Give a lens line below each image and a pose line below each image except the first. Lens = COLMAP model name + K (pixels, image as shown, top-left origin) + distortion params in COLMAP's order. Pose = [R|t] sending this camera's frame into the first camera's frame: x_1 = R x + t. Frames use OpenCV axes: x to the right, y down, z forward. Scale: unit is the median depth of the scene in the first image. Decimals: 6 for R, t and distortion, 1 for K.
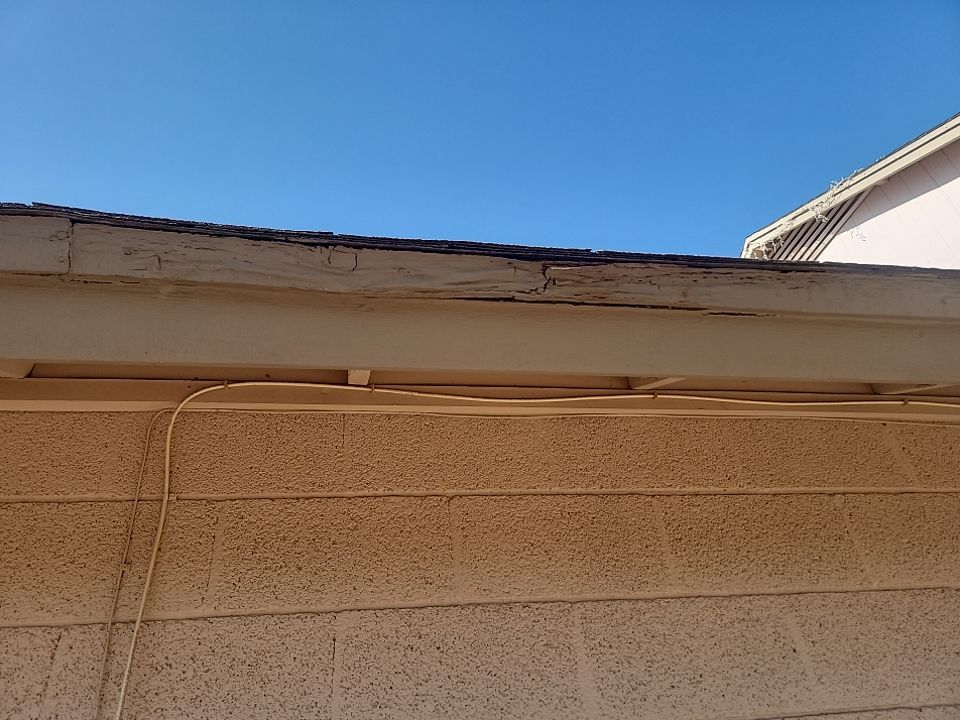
lens RADIAL K [[662.9, 0, 490.9], [0, 662.9, 359.4], [0, 0, 1]] dist [0.081483, -0.063522]
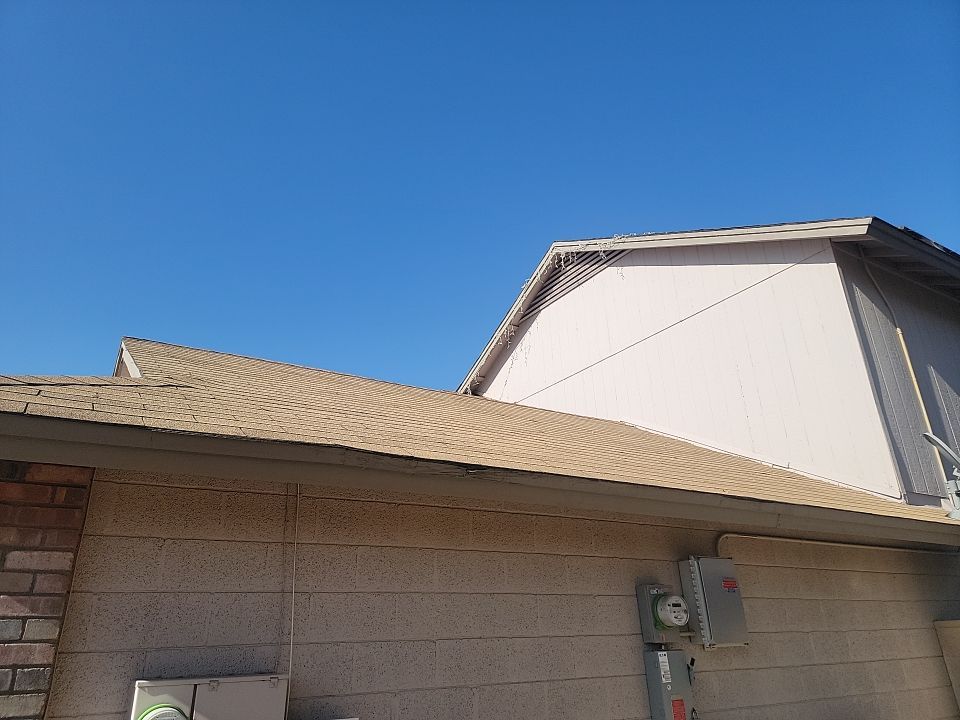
lens RADIAL K [[662.9, 0, 489.6], [0, 662.9, 344.1], [0, 0, 1]] dist [0.081483, -0.063522]
pose [[0.920119, 0.214176, 0.327886, -0.781022], [-0.273927, 0.950301, 0.147959, -0.938708], [-0.279902, -0.225957, 0.933059, -1.487802]]
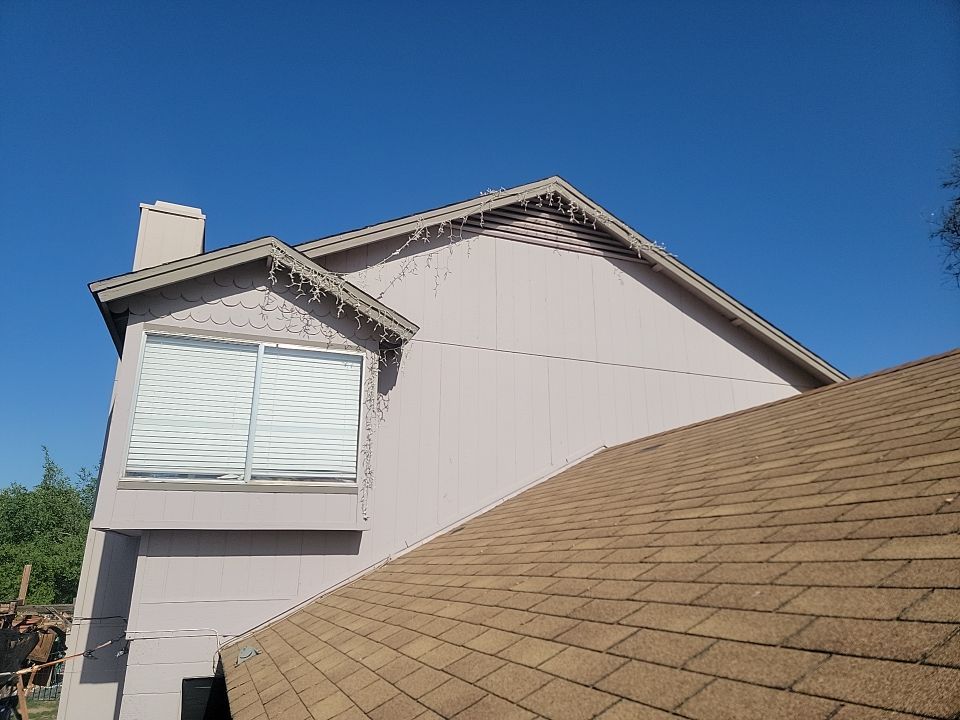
lens RADIAL K [[662.9, 0, 468.1], [0, 662.9, 342.3], [0, 0, 1]] dist [0.081483, -0.063522]
pose [[-0.203338, 0.409288, 0.889459, -2.325870], [-0.560057, 0.696524, -0.448542, 3.223551], [-0.803112, -0.589354, 0.087595, 5.612089]]
